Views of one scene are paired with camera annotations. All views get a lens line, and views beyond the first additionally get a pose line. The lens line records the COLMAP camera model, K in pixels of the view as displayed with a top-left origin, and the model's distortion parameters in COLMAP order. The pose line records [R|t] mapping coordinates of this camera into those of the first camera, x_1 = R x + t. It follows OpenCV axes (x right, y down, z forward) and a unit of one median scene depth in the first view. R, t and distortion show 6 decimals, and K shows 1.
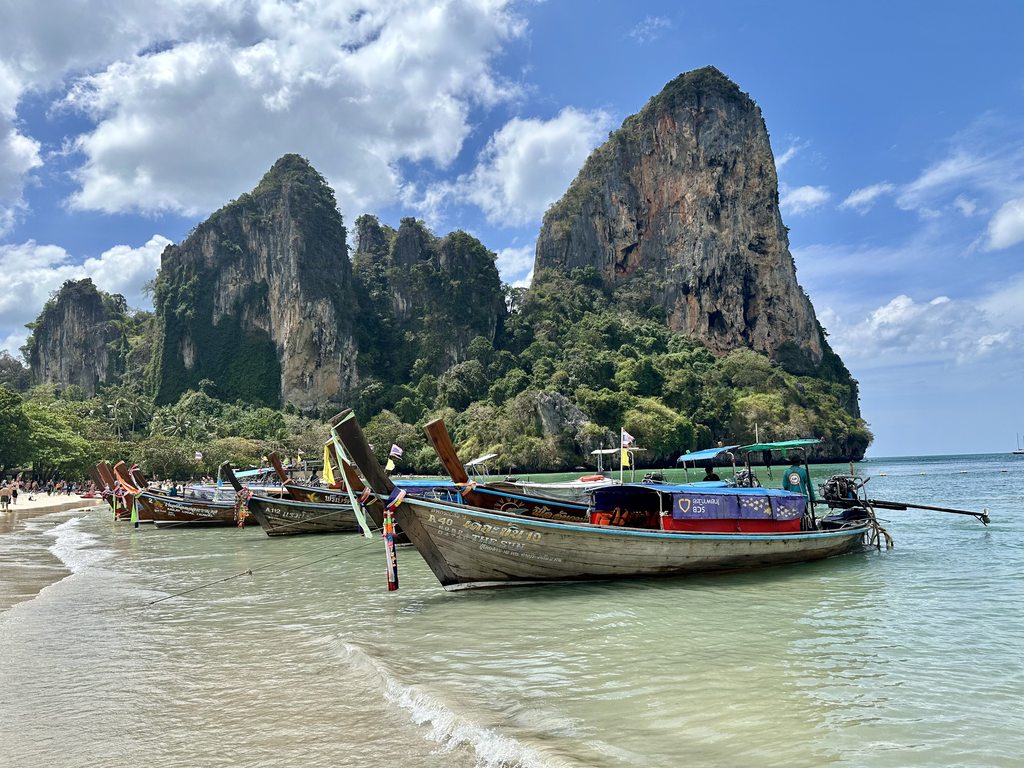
lens RADIAL K [[693.2, 0, 512.0], [0, 693.2, 384.0], [0, 0, 1]] dist [0.159534, -0.002580]
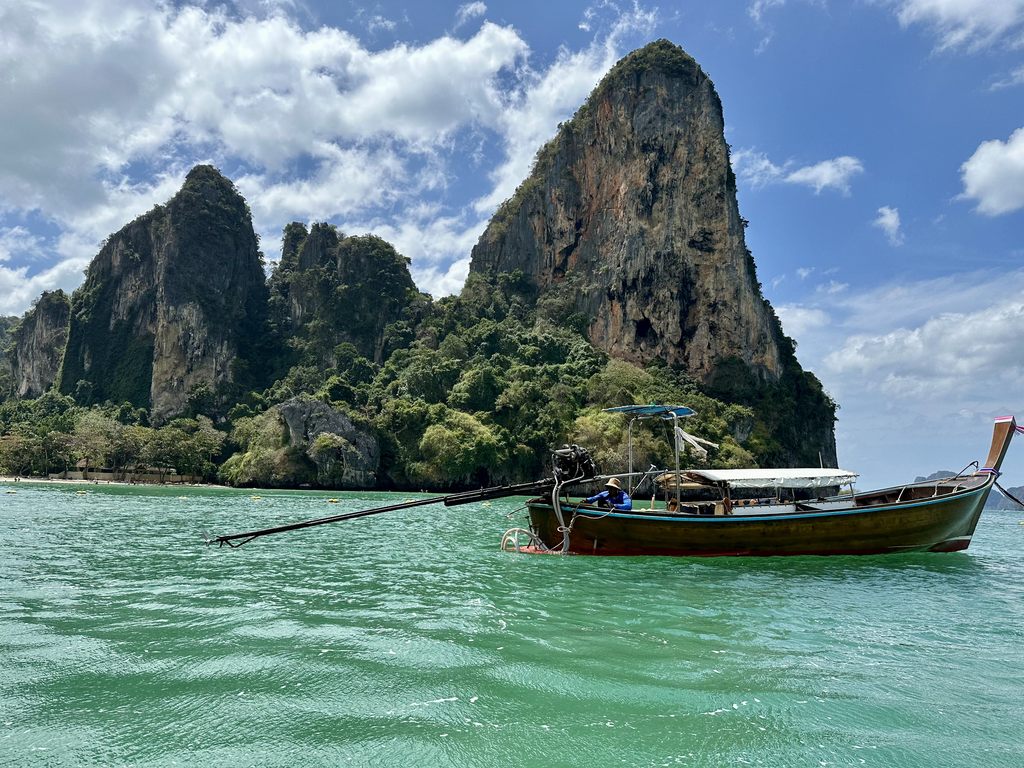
lens RADIAL K [[693.2, 0, 512.0], [0, 693.2, 384.0], [0, 0, 1]] dist [0.159534, -0.002580]
pose [[0.953440, 0.024541, -0.300581, 0.391746], [-0.034619, 0.999001, -0.028250, 0.005447], [0.299588, 0.037341, 0.953338, 0.140204]]
